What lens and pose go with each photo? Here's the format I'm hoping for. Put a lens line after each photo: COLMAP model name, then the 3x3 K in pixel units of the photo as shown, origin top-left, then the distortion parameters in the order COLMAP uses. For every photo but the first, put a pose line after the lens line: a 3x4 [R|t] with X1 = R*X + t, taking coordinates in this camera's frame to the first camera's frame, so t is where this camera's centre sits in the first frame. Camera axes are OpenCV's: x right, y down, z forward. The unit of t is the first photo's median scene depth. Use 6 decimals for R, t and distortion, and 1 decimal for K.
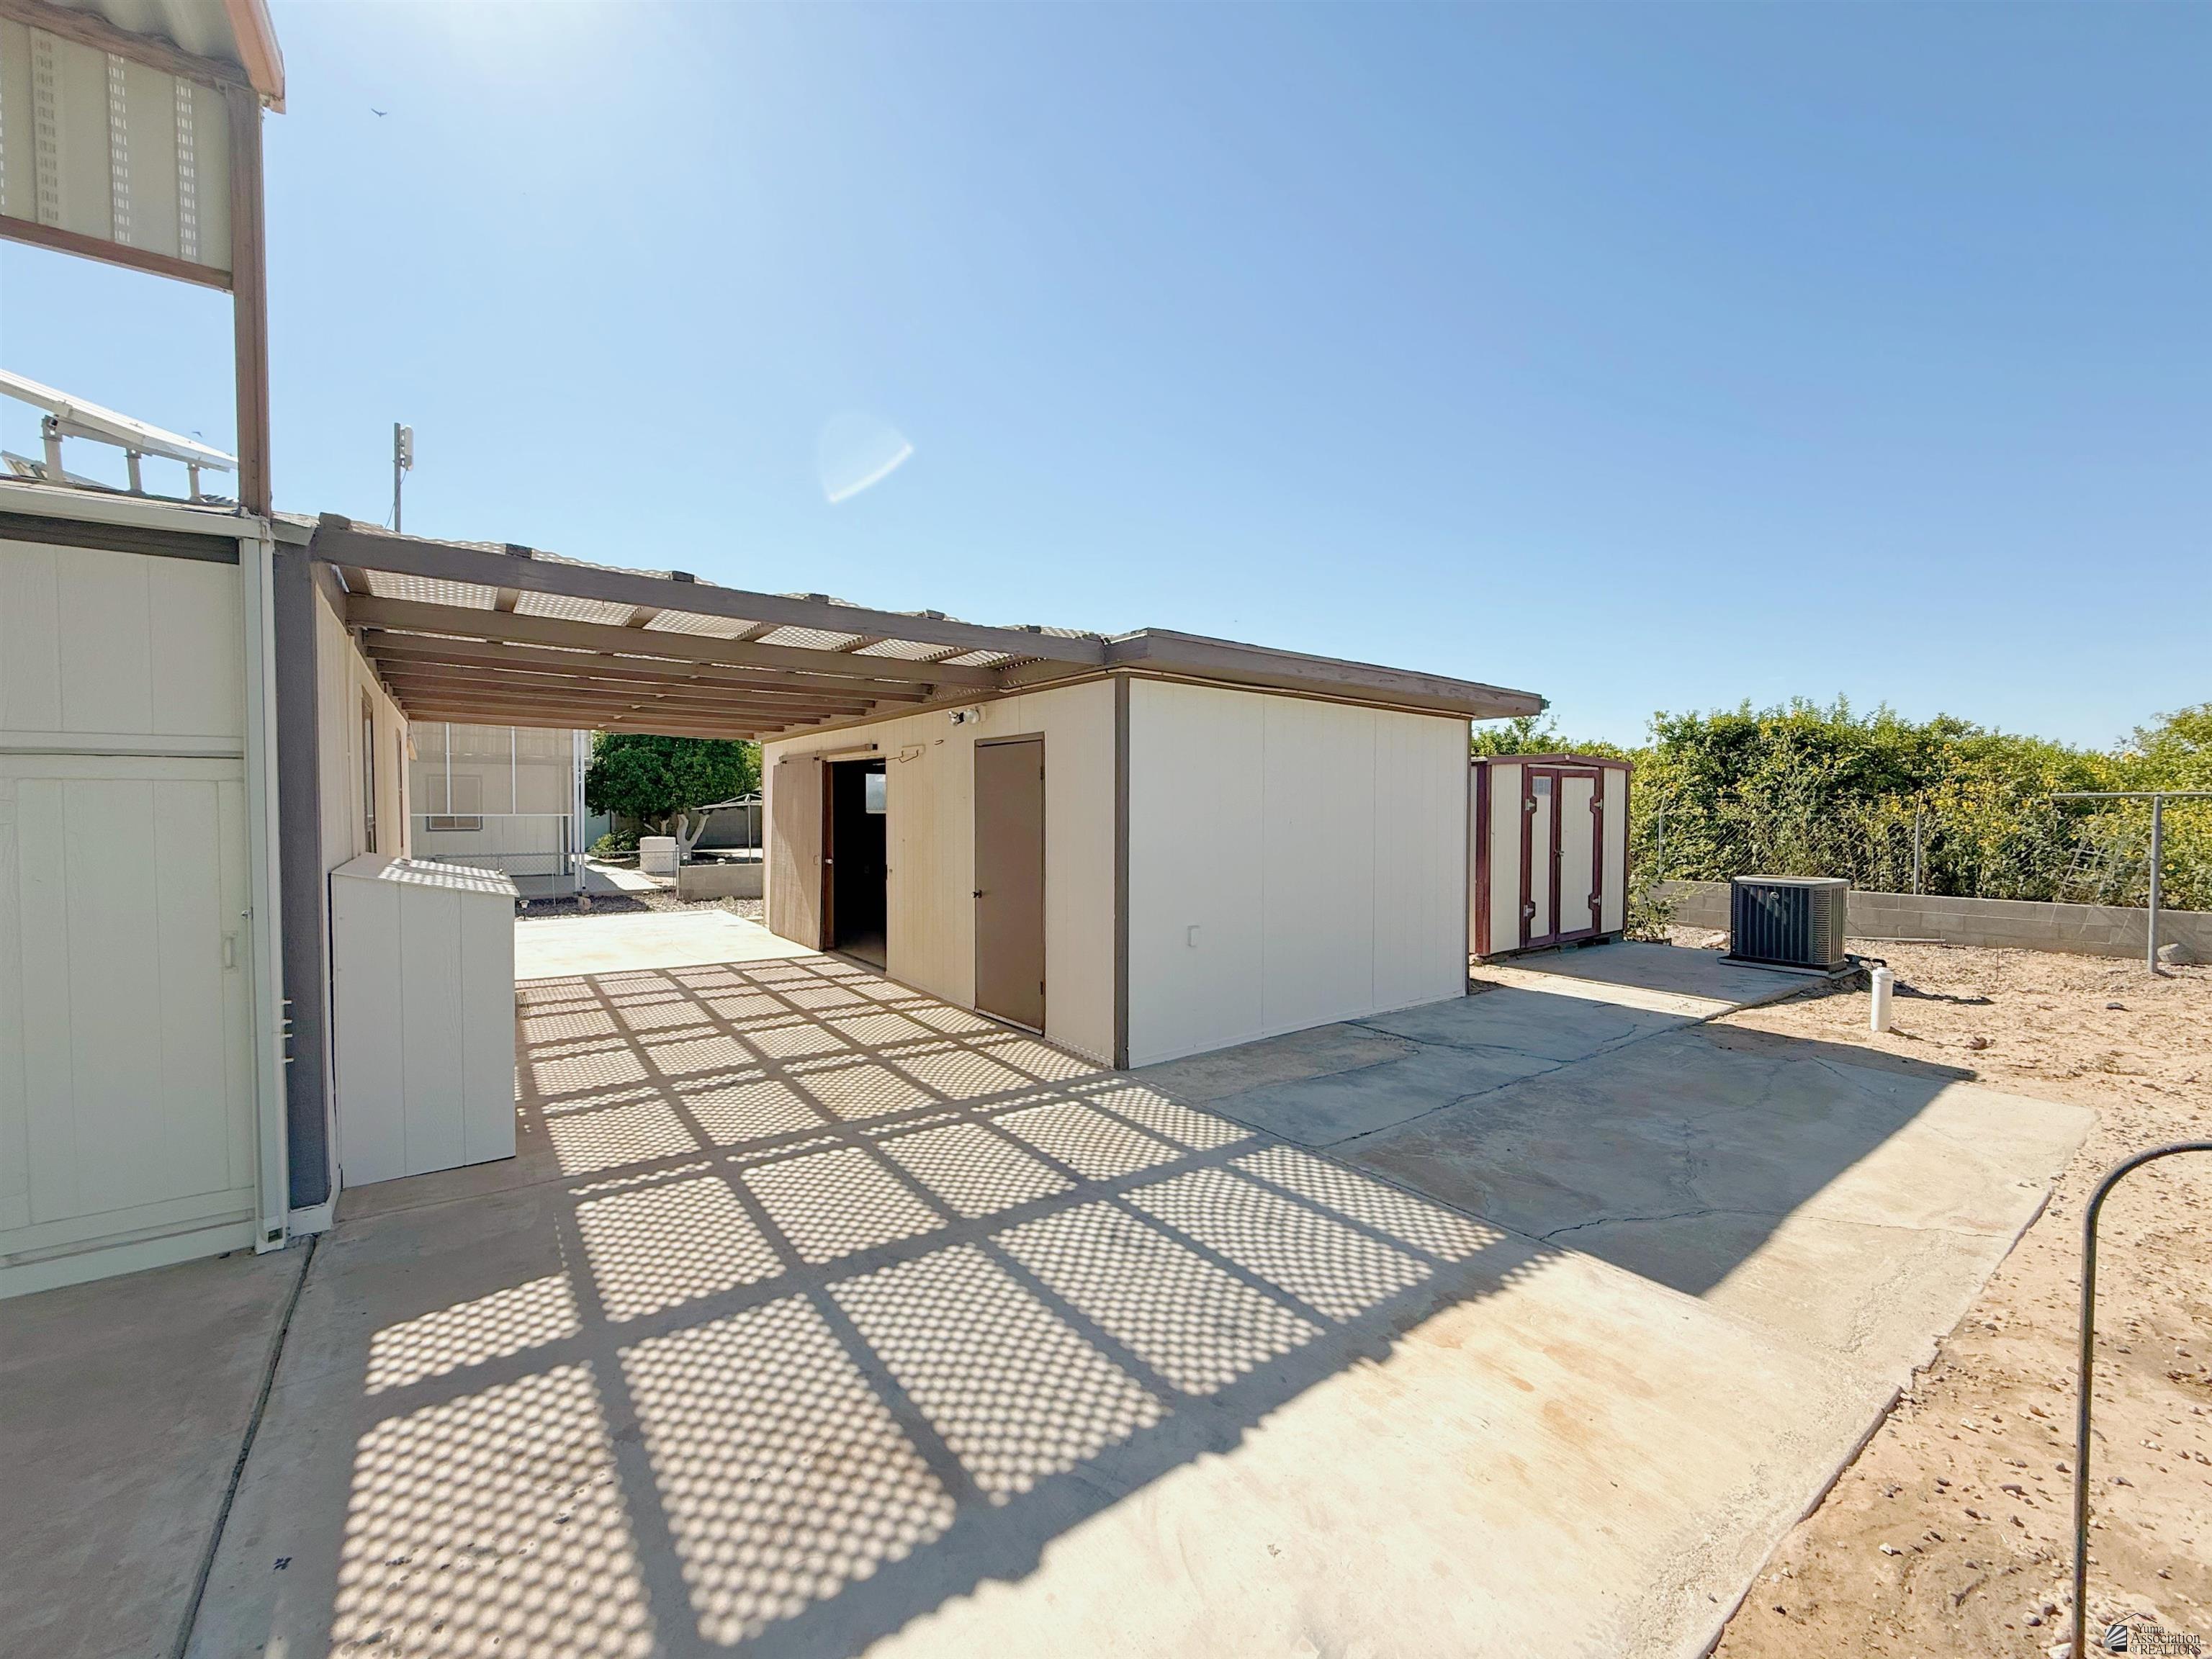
lens RADIAL K [[897.5, 0, 1106.8], [0, 897.5, 829.2], [0, 0, 1]] dist [-0.001398, 0.000555]
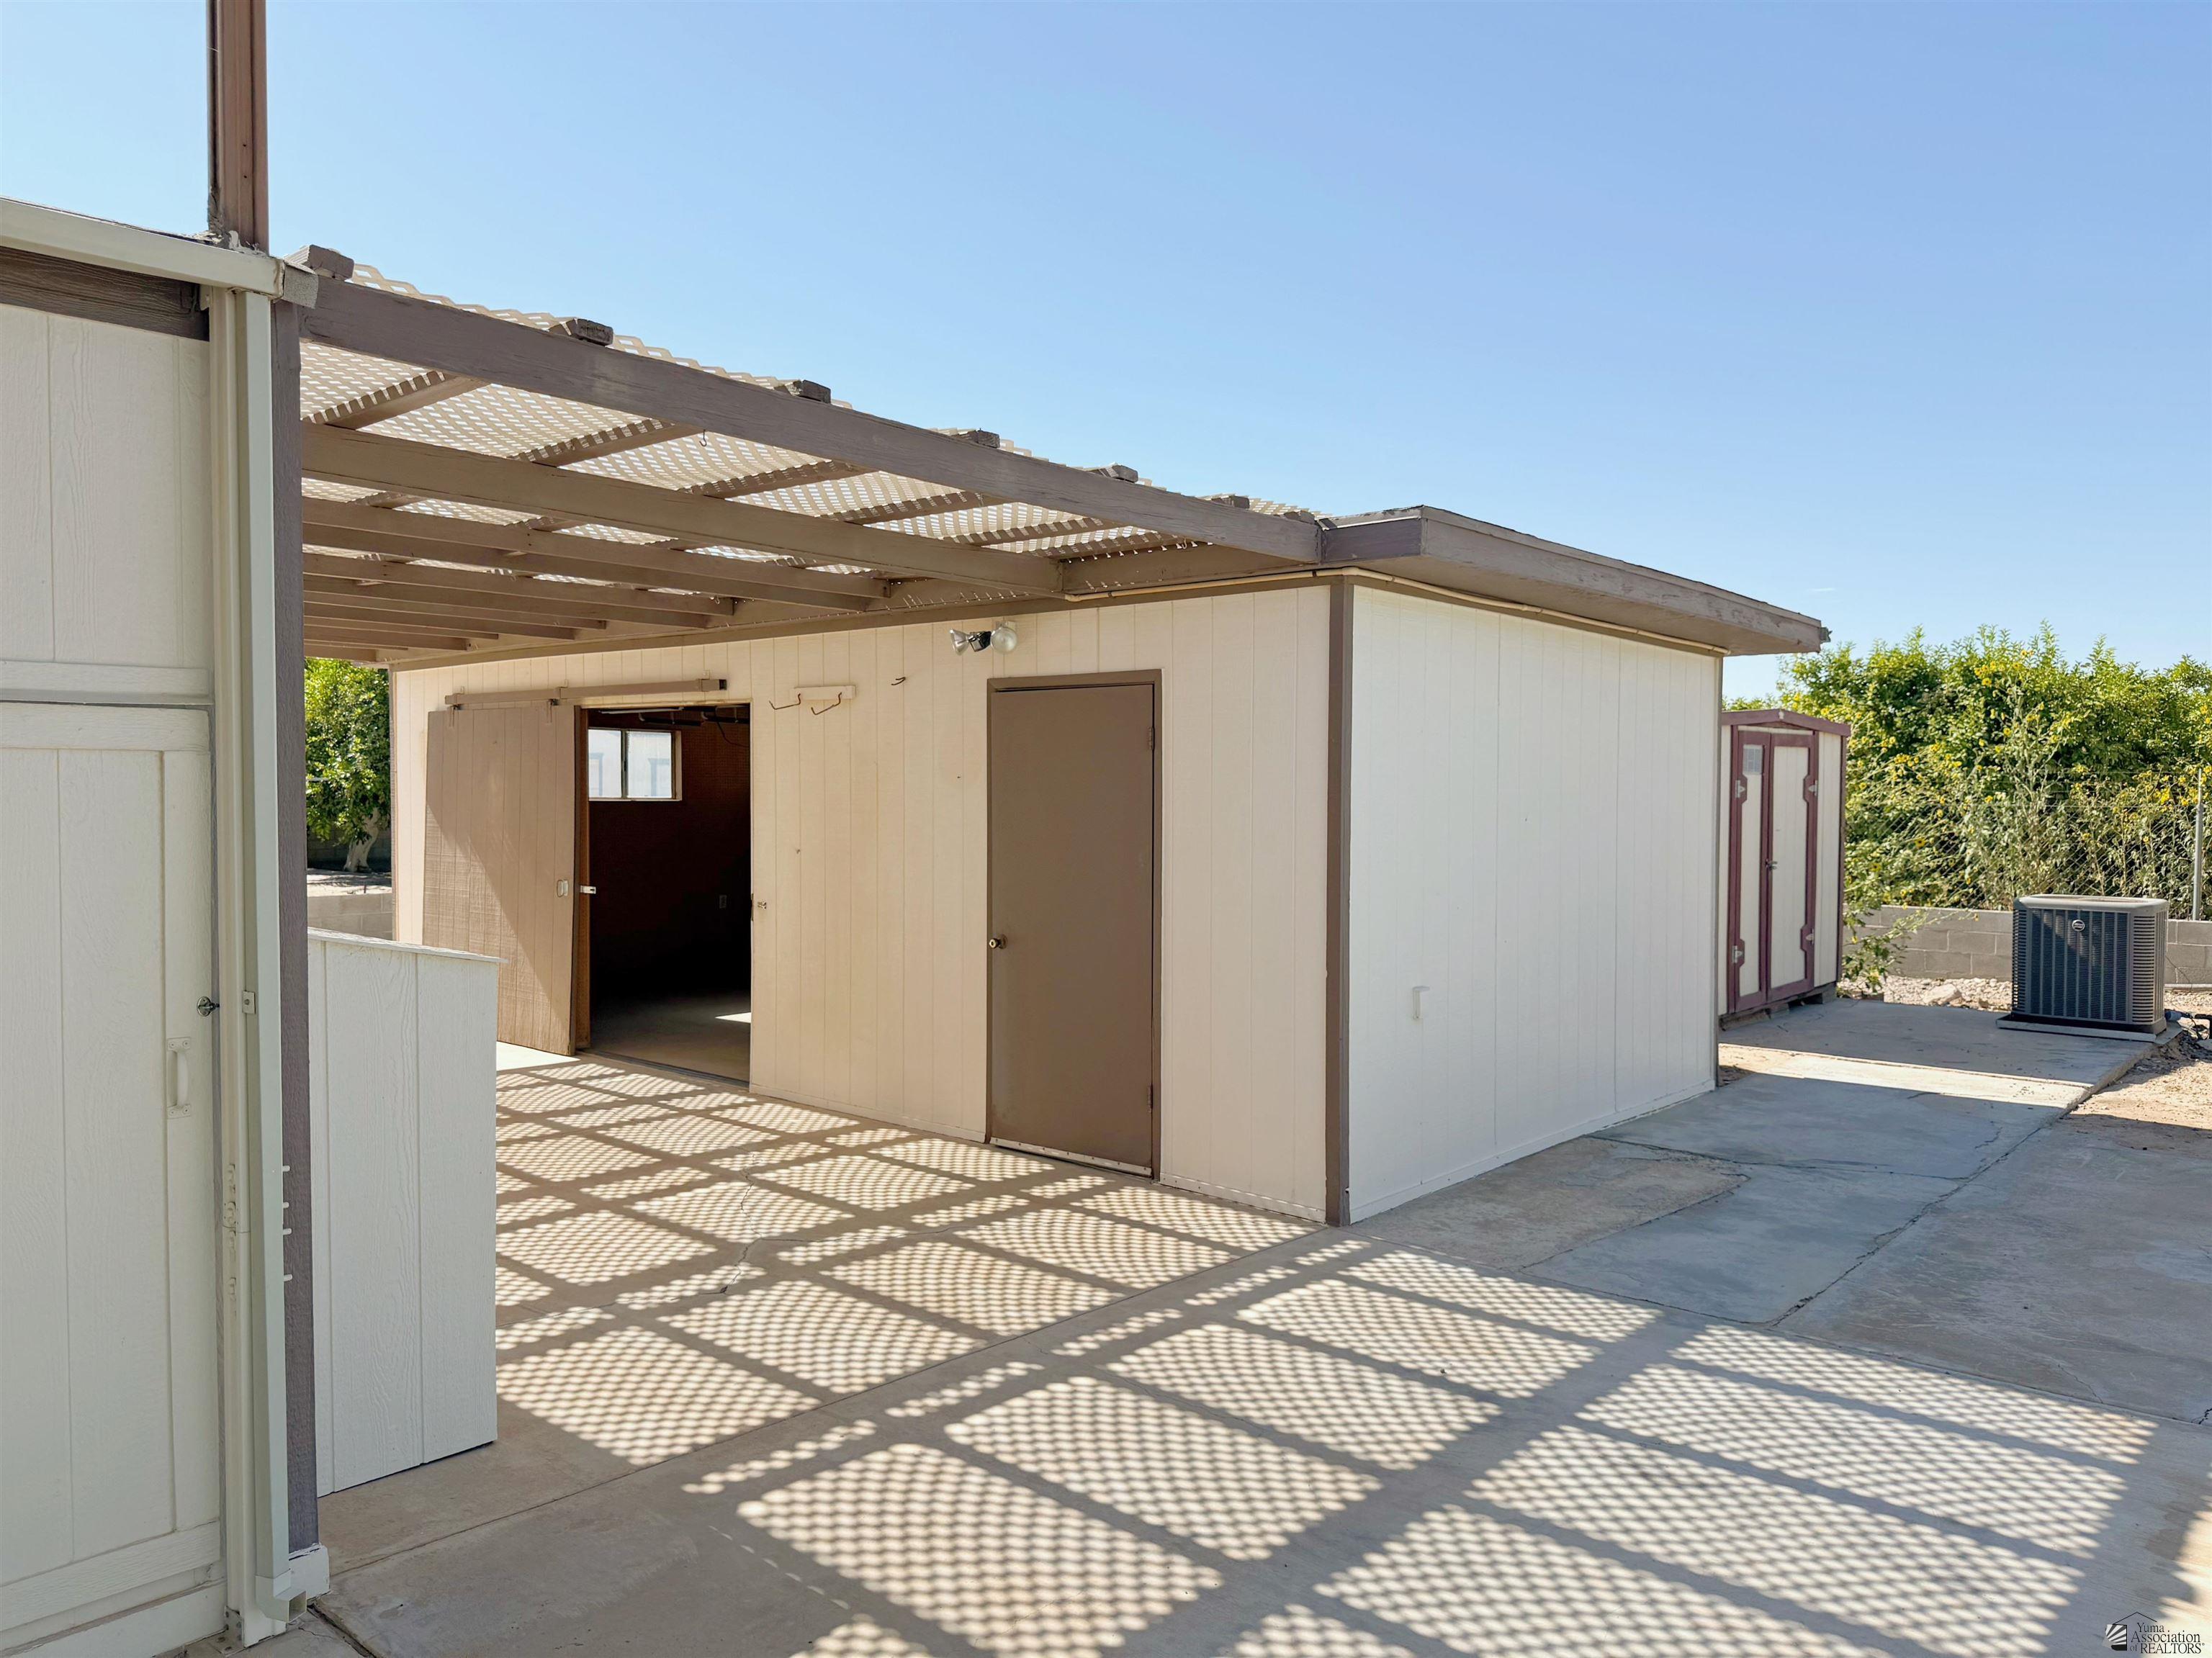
lens RADIAL K [[1564.5, 0, 1094.4], [0, 1564.5, 818.7], [0, 0, 1]] dist [0.045960, -0.056346]
pose [[0.976922, -0.001777, 0.213591, -0.380866], [0.002581, 0.999991, -0.003487, -0.005684], [-0.213583, 0.003958, 0.976917, -0.007709]]
